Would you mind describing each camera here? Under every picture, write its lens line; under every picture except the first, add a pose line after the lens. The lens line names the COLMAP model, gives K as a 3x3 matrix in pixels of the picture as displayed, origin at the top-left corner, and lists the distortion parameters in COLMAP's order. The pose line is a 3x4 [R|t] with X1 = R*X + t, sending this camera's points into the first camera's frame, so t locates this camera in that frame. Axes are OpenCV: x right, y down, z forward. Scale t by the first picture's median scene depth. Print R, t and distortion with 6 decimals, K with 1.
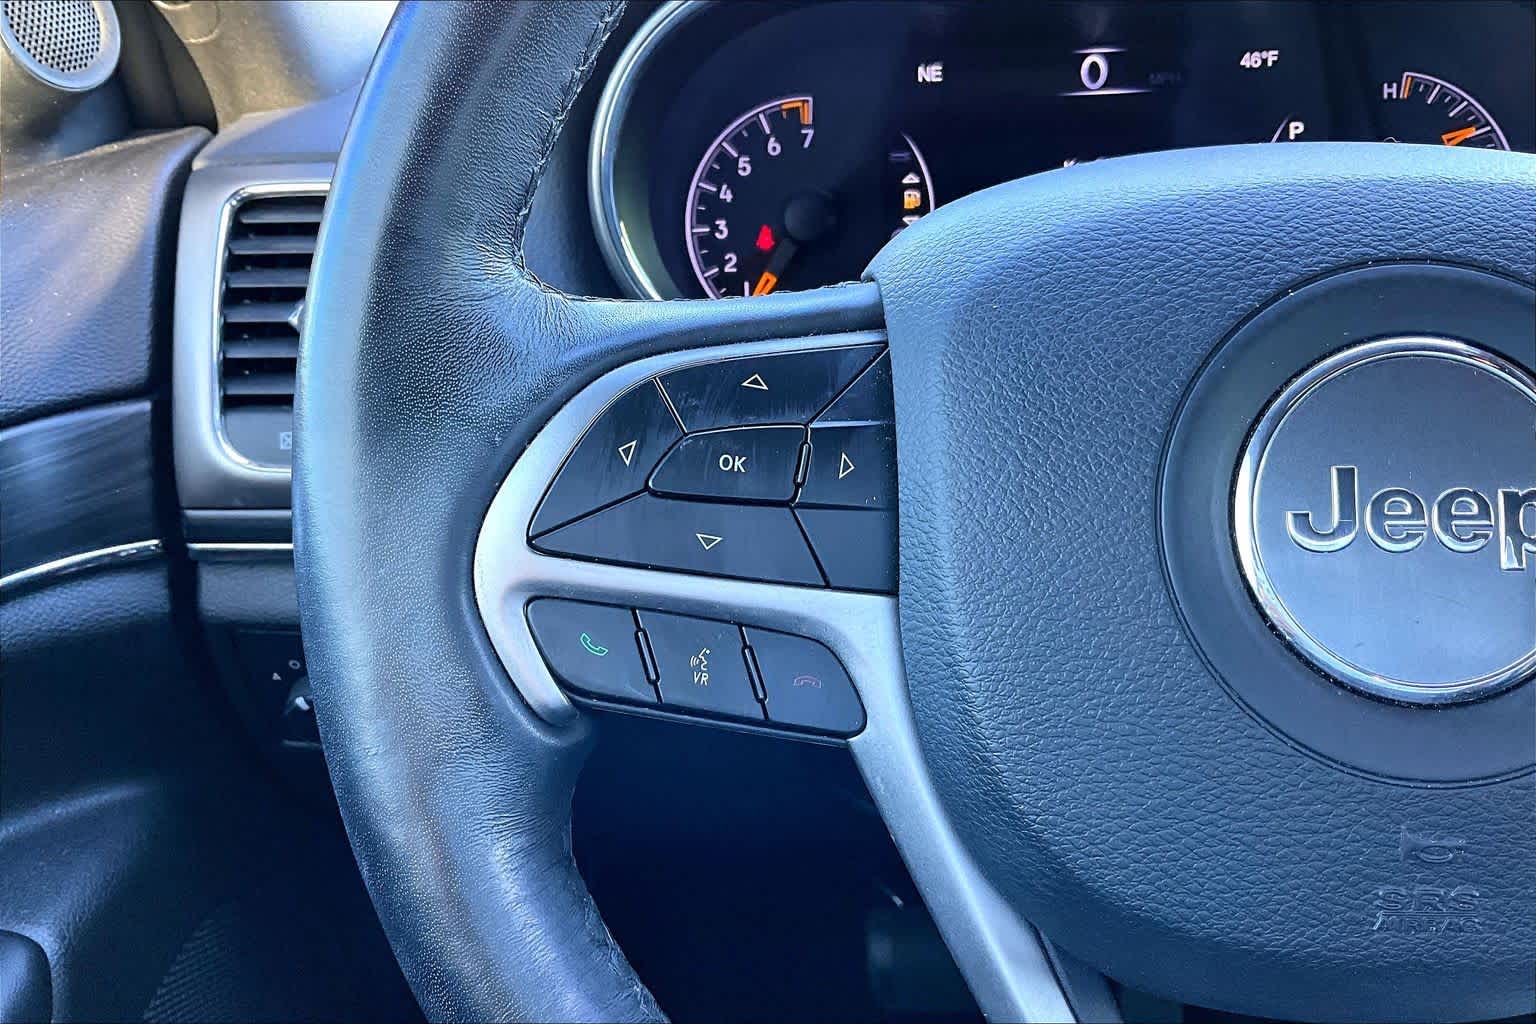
lens RADIAL K [[1312.7, 0, 718.1], [0, 1312.7, 536.1], [0, 0, 1]] dist [-0.000303, -0.023329]
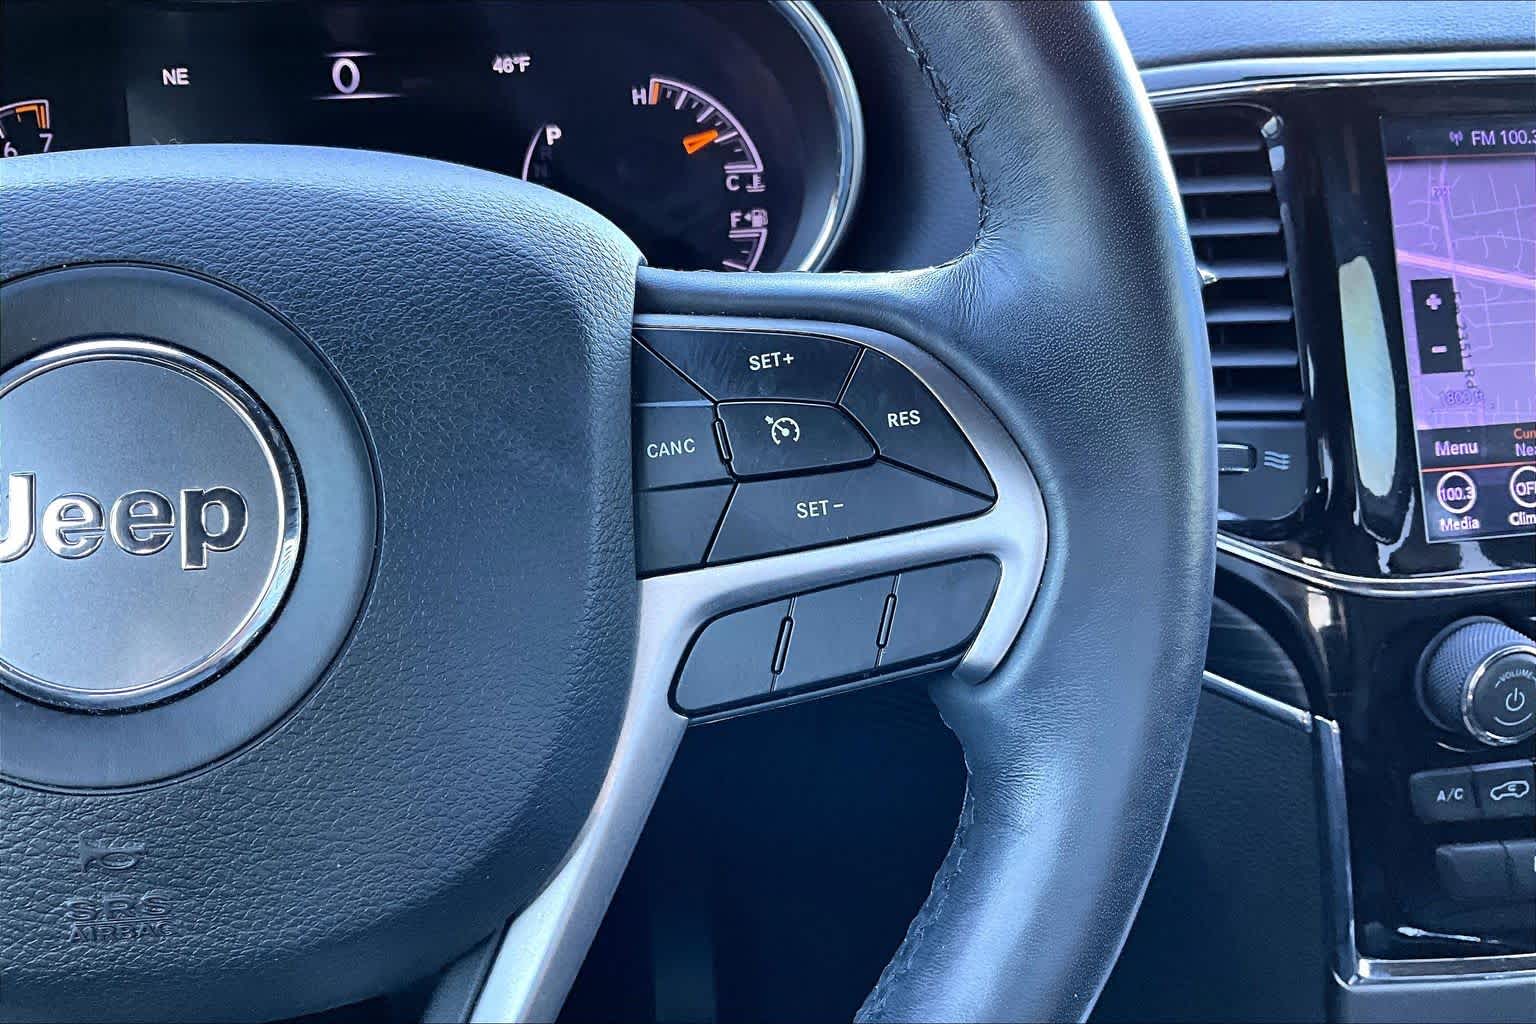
lens RADIAL K [[1343.6, 0, 678.4], [0, 1343.6, 550.5], [0, 0, 1]] dist [-0.005188, -0.015226]
pose [[0.983325, -0.049560, 0.174971, 0.342948], [0.049812, 0.998754, 0.002956, 0.011247], [-0.174899, 0.005809, 0.984569, -0.033039]]
